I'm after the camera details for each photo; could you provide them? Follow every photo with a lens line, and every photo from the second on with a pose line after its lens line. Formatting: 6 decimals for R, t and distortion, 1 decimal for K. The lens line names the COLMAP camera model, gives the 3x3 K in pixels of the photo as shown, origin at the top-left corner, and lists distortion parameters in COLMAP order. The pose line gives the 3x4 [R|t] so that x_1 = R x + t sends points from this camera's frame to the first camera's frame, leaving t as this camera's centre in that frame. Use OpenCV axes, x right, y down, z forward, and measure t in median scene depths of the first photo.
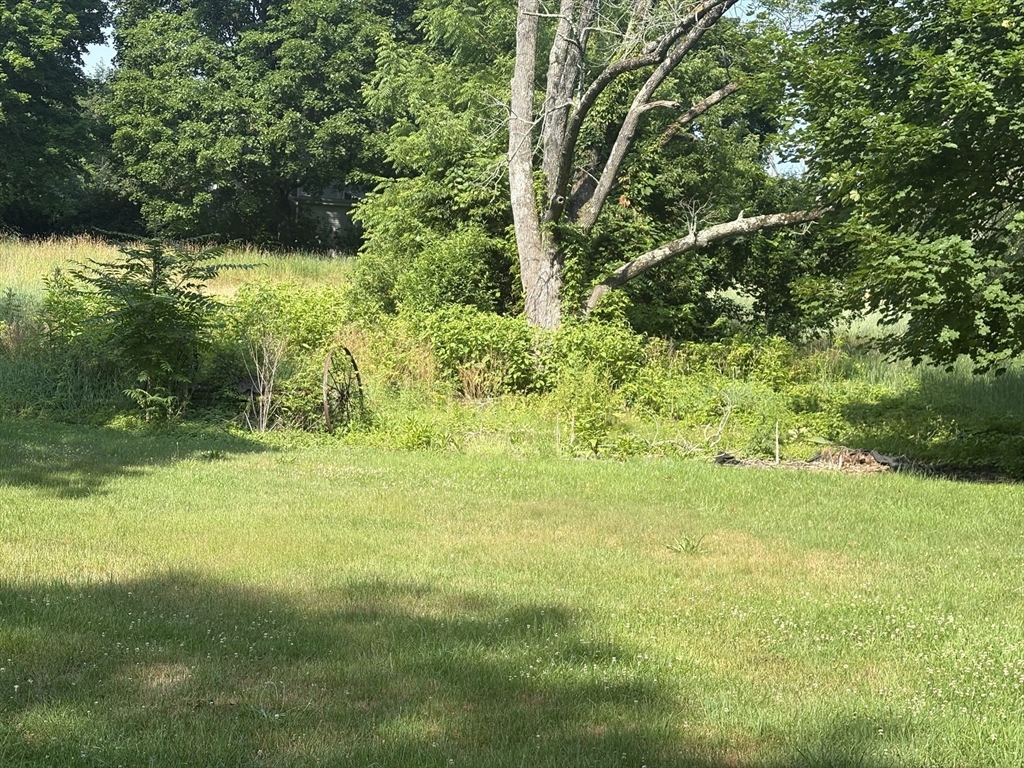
lens RADIAL K [[1552.9, 0, 512.0], [0, 1552.9, 384.0], [0, 0, 1]] dist [0.131347, 0.052266]
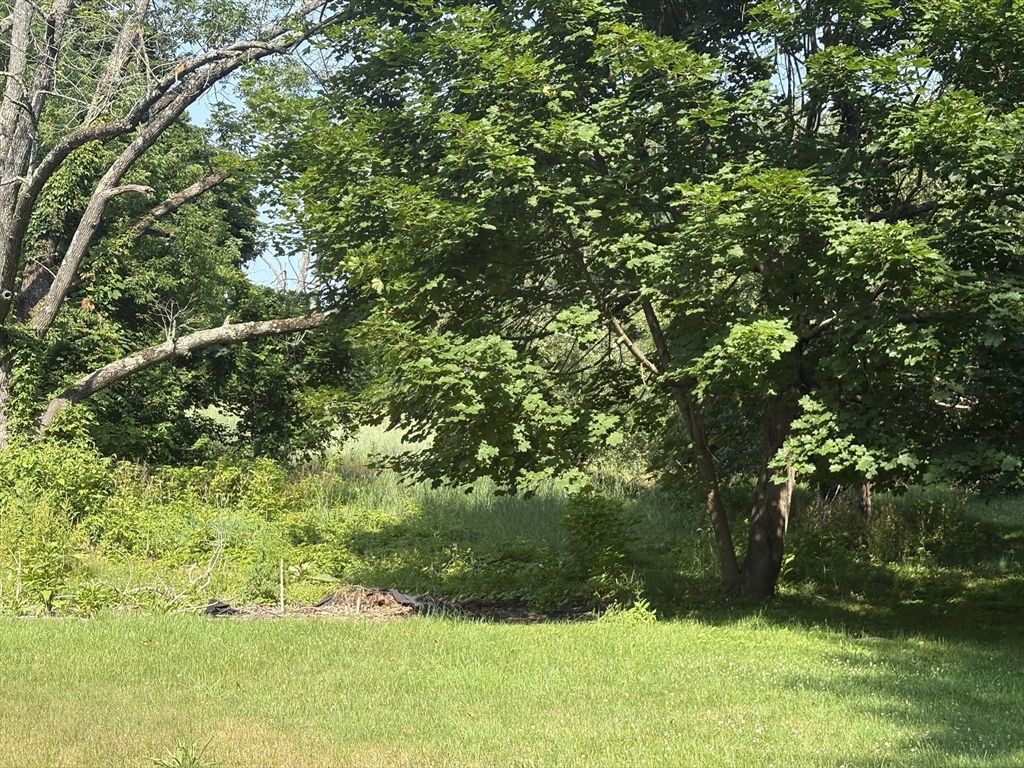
lens RADIAL K [[1544.0, 0, 512.0], [0, 1544.0, 384.0], [0, 0, 1]] dist [0.260251, -0.963437]
pose [[0.943585, 0.007849, 0.331038, 0.008766], [0.018959, 0.996798, -0.077676, -0.001561], [-0.330587, 0.079570, 0.940415, 0.136076]]
